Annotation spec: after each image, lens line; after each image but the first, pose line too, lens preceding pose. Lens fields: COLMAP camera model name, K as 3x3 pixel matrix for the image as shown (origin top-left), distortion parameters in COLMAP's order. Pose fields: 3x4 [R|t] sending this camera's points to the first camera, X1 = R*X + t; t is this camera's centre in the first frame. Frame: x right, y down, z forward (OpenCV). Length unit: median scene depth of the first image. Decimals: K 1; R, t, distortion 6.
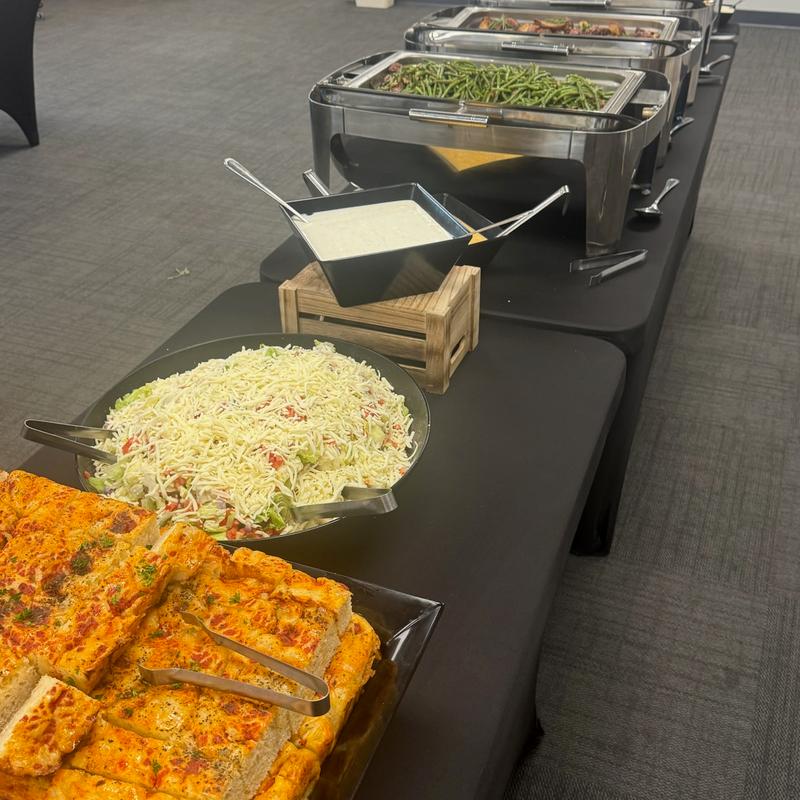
lens RADIAL K [[933.3, 0, 403.0], [0, 933.3, 426.3], [0, 0, 1]] dist [0.169069, -0.359795]
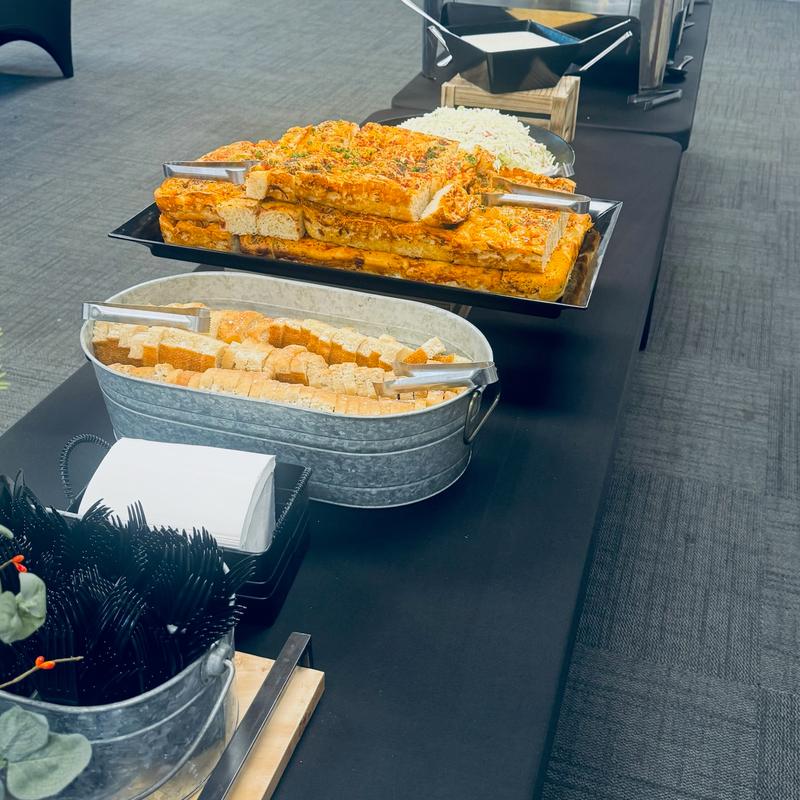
lens RADIAL K [[1004.5, 0, 403.0], [0, 1004.5, 402.1], [0, 0, 1]] dist [0.165773, -0.296689]
pose [[0.996842, -0.007911, 0.079013, -0.206137], [0.012014, 0.998597, -0.051582, 0.263269], [-0.078494, 0.052368, 0.995538, -0.315581]]
